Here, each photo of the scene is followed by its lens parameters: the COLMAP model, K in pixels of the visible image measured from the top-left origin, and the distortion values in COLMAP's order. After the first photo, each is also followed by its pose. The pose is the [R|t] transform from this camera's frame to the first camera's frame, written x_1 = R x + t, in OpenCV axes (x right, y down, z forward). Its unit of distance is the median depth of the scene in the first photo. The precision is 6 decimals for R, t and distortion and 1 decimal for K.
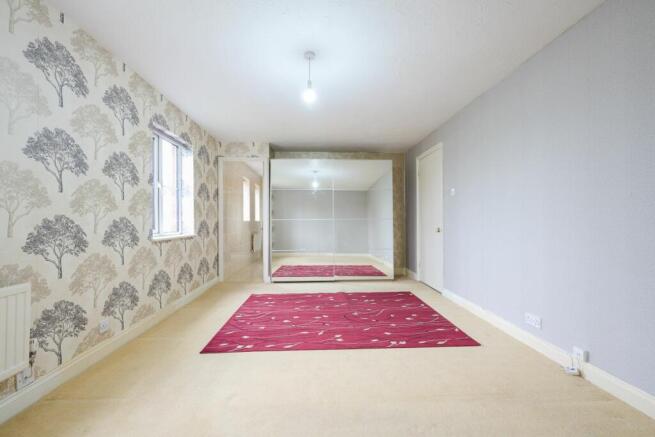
lens RADIAL K [[264.3, 0, 327.5], [0, 264.3, 218.5], [0, 0, 1]] dist [-0.000216, 0.000018]
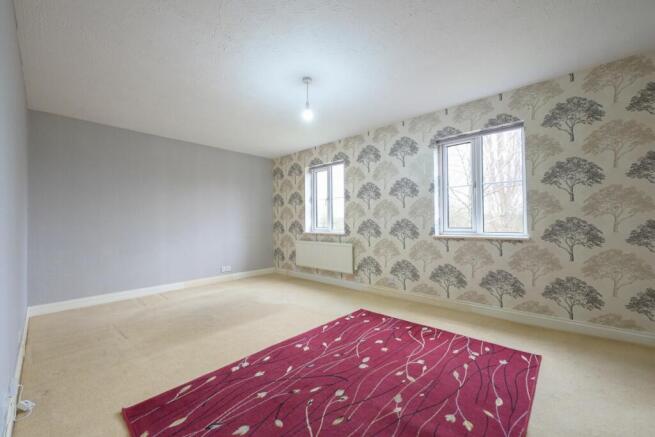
lens RADIAL K [[264.3, 0, 327.5], [0, 264.3, 218.5], [0, 0, 1]] dist [-0.000216, 0.000018]
pose [[-0.711542, -0.003713, -0.702634, 0.551988], [0.018813, 0.999527, -0.024334, 0.018925], [0.702392, -0.030533, -0.711135, 1.505662]]
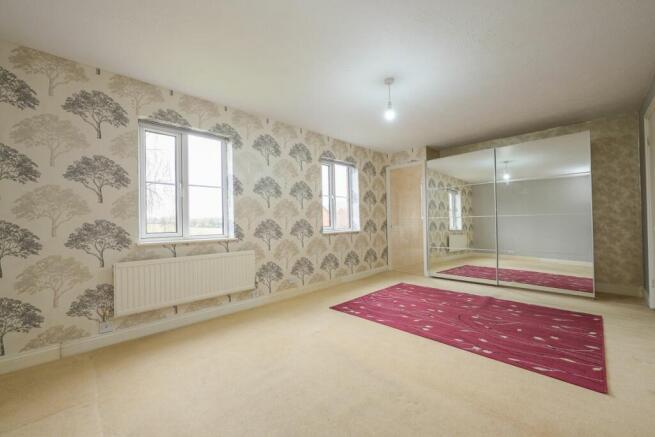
lens RADIAL K [[260.5, 0, 330.9], [0, 260.5, 218.8], [0, 0, 1]] dist [-0.000875, -0.000016]
pose [[0.675777, -0.017030, -0.736910, 0.490508], [0.024833, 0.999692, -0.000330, -0.002202], [0.736688, -0.018077, 0.675991, 0.001133]]
